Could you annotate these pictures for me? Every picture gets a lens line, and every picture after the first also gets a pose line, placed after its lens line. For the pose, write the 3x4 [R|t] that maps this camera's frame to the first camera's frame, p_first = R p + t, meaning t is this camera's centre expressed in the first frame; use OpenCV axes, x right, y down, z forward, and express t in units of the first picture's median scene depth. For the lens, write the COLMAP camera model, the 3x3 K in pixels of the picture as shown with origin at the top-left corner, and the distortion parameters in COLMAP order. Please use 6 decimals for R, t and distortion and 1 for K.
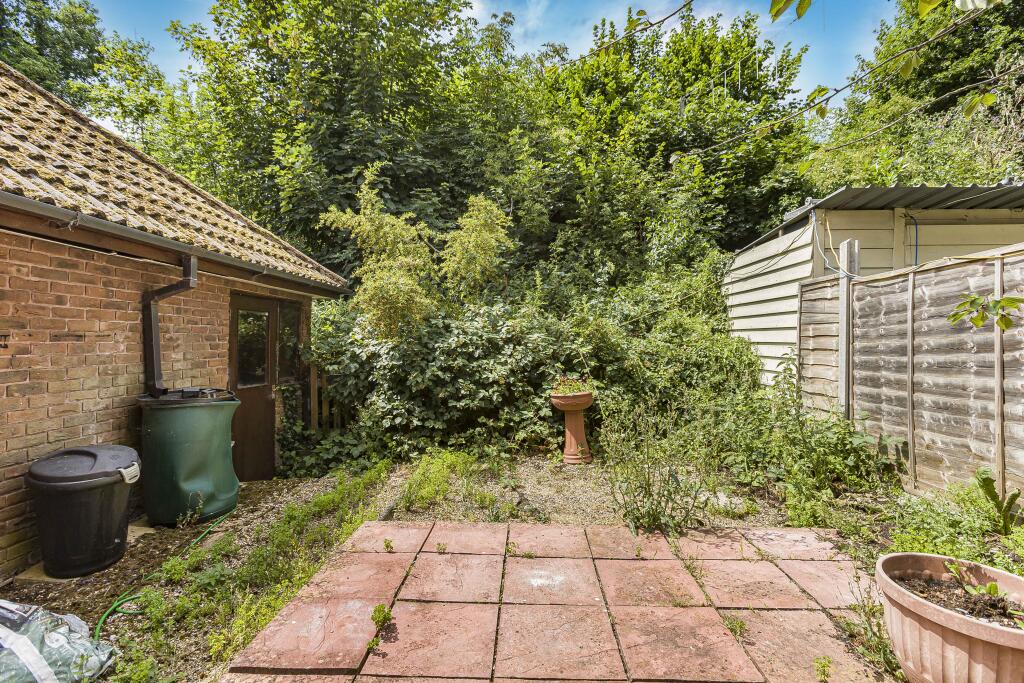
lens RADIAL K [[477.6, 0, 516.8], [0, 477.6, 339.3], [0, 0, 1]] dist [-0.018749, 0.017259]
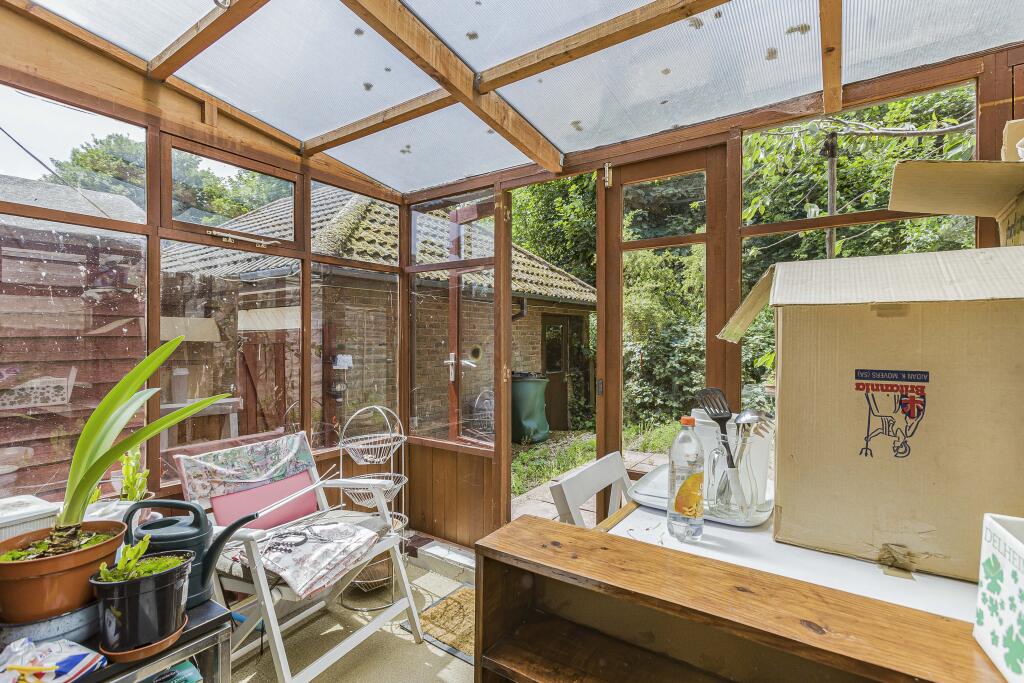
lens RADIAL K [[477.6, 0, 516.8], [0, 477.6, 339.3], [0, 0, 1]] dist [-0.018749, 0.017259]
pose [[0.838340, -0.013662, -0.544977, 0.195620], [0.017637, 0.999842, 0.002067, -0.016126], [0.544863, -0.011344, 0.838448, -0.376361]]
